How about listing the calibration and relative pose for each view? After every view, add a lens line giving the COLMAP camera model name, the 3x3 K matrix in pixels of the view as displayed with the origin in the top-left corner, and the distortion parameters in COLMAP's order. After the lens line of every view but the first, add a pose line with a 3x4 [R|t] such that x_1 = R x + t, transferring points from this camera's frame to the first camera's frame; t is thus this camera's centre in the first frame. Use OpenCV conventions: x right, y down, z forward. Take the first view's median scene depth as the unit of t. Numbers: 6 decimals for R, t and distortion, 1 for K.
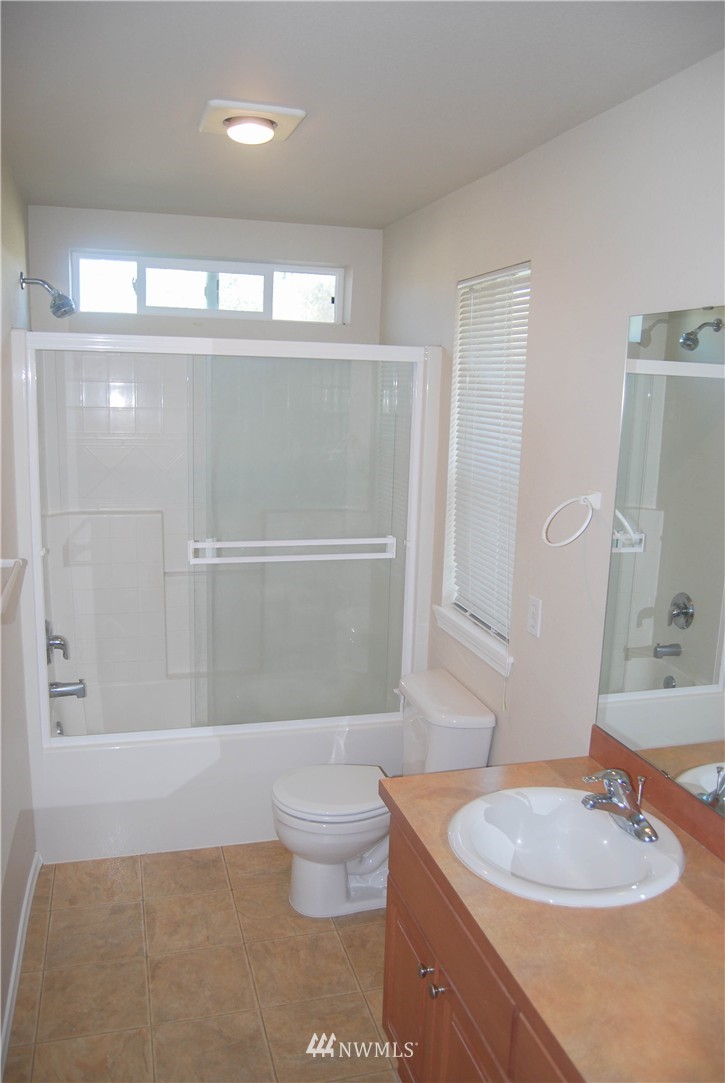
lens RADIAL K [[853.1, 0, 388.6], [0, 853.1, 540.4], [0, 0, 1]] dist [-0.076674, 0.017164]
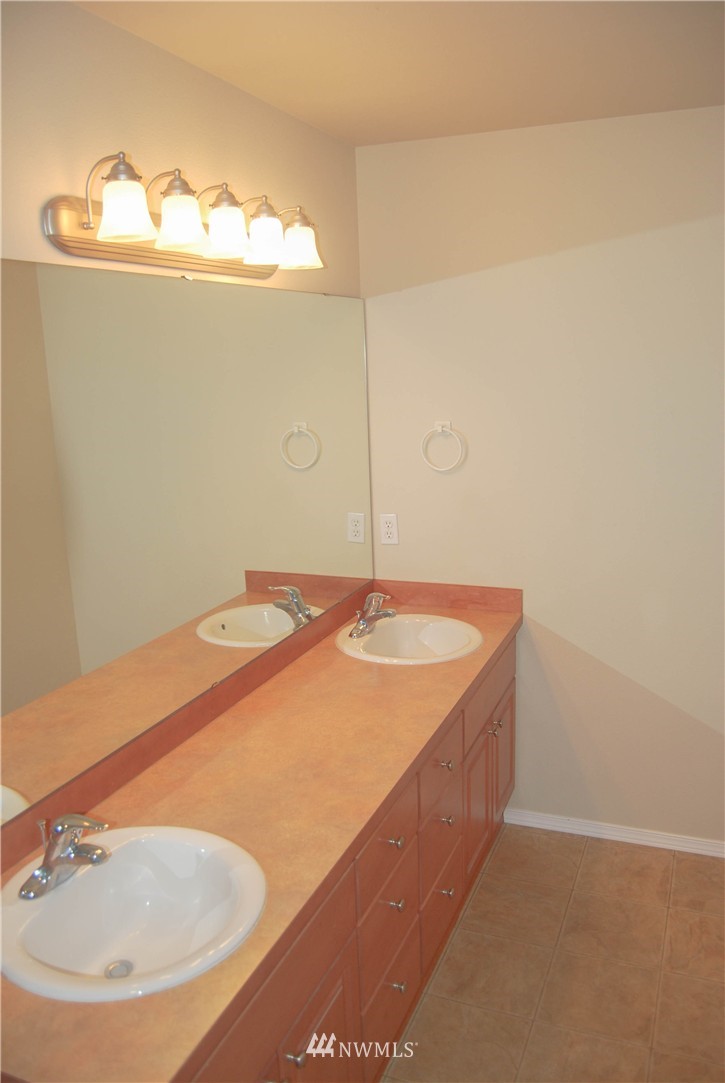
lens RADIAL K [[853.1, 0, 388.6], [0, 853.1, 540.4], [0, 0, 1]] dist [-0.076674, 0.017164]
pose [[-0.781765, -0.164139, 0.601583, -0.528558], [0.097279, 0.920822, 0.377656, -0.311876], [-0.615939, 0.353760, -0.703898, 1.660887]]
